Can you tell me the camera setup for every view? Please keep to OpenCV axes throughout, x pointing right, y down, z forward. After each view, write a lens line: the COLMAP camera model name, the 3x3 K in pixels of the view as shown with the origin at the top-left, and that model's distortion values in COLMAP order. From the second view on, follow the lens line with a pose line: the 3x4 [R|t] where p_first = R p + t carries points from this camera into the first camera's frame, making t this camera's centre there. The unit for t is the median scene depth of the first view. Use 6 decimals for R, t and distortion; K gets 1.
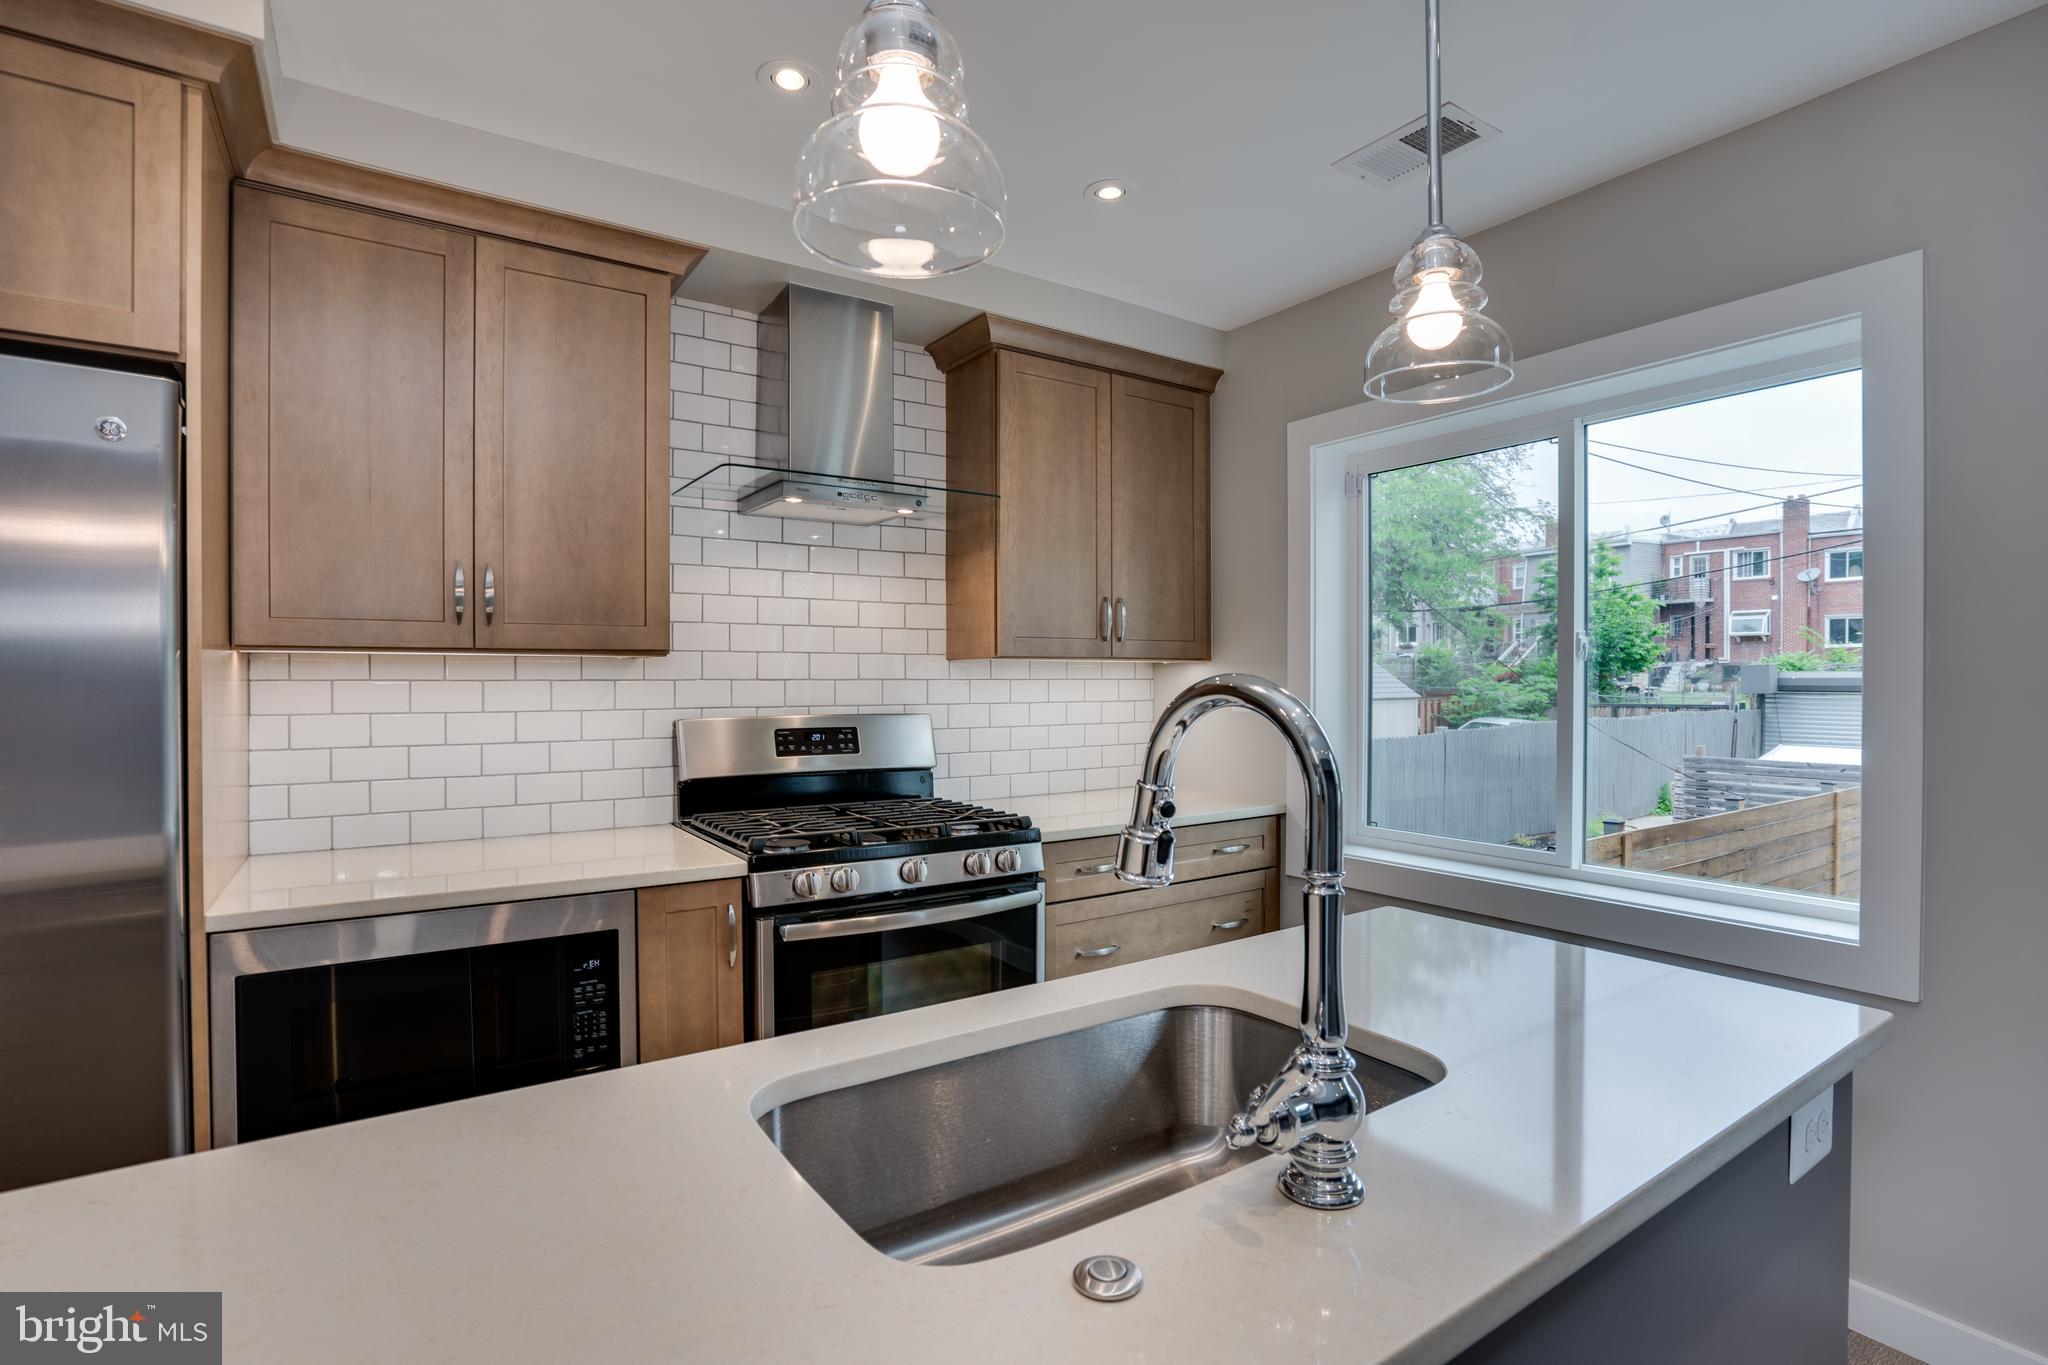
lens RADIAL K [[950.7, 0, 1033.1], [0, 950.7, 687.4], [0, 0, 1]] dist [-0.042190, 0.007795]
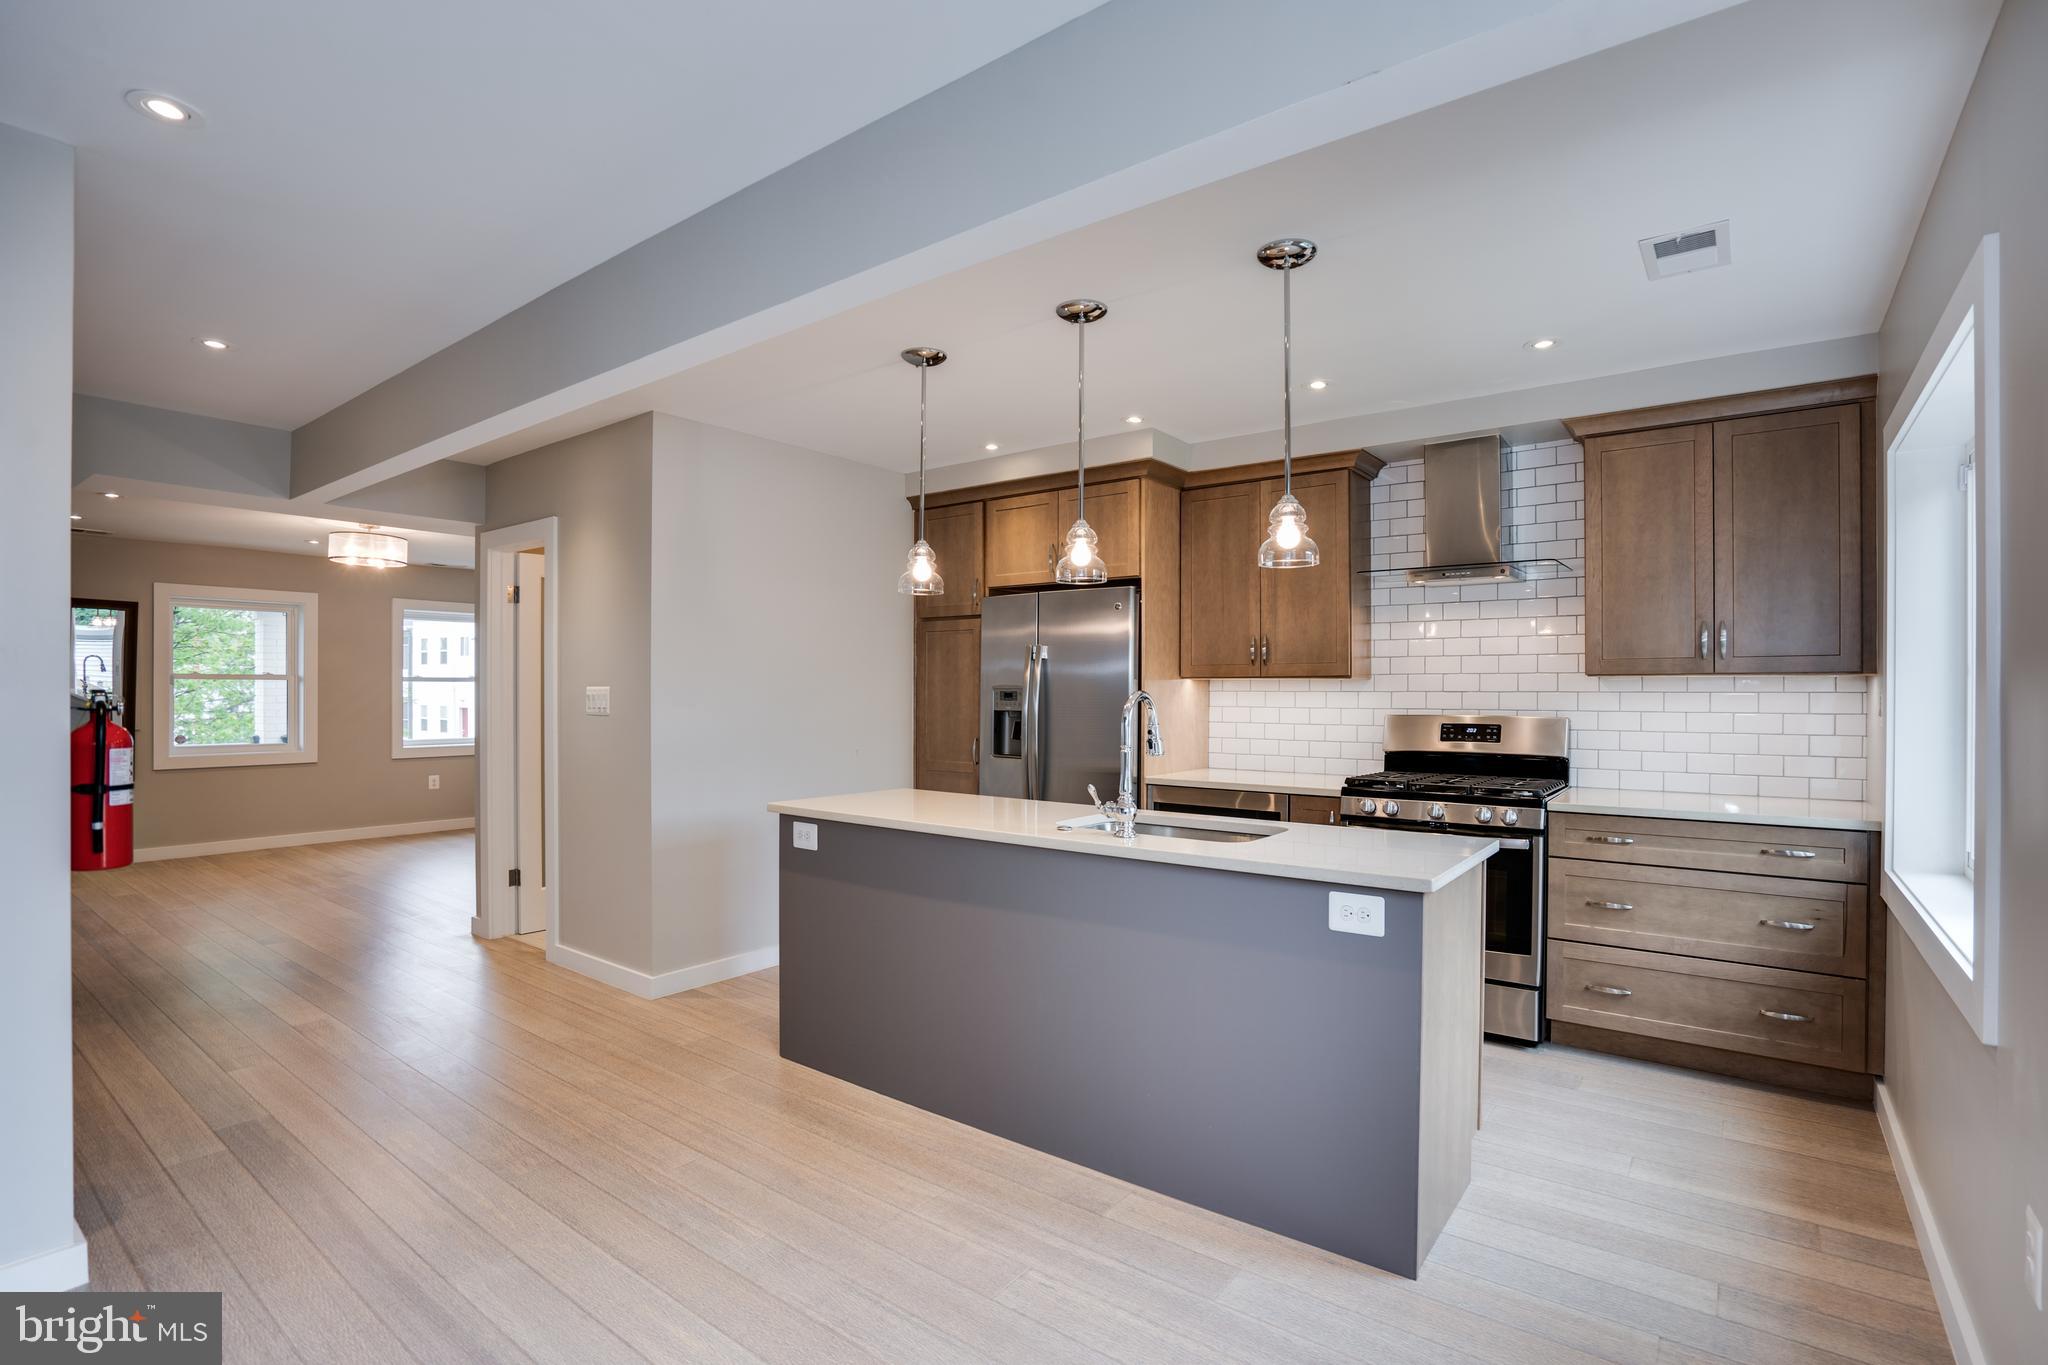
lens RADIAL K [[950.7, 0, 1023.4], [0, 950.7, 682.2], [0, 0, 1]] dist [-0.042190, 0.007795]
pose [[0.319846, -0.004735, -0.947458, 0.941574], [-0.010434, 0.999909, -0.008519, -0.003405], [0.947412, 0.012610, 0.319768, -0.146189]]
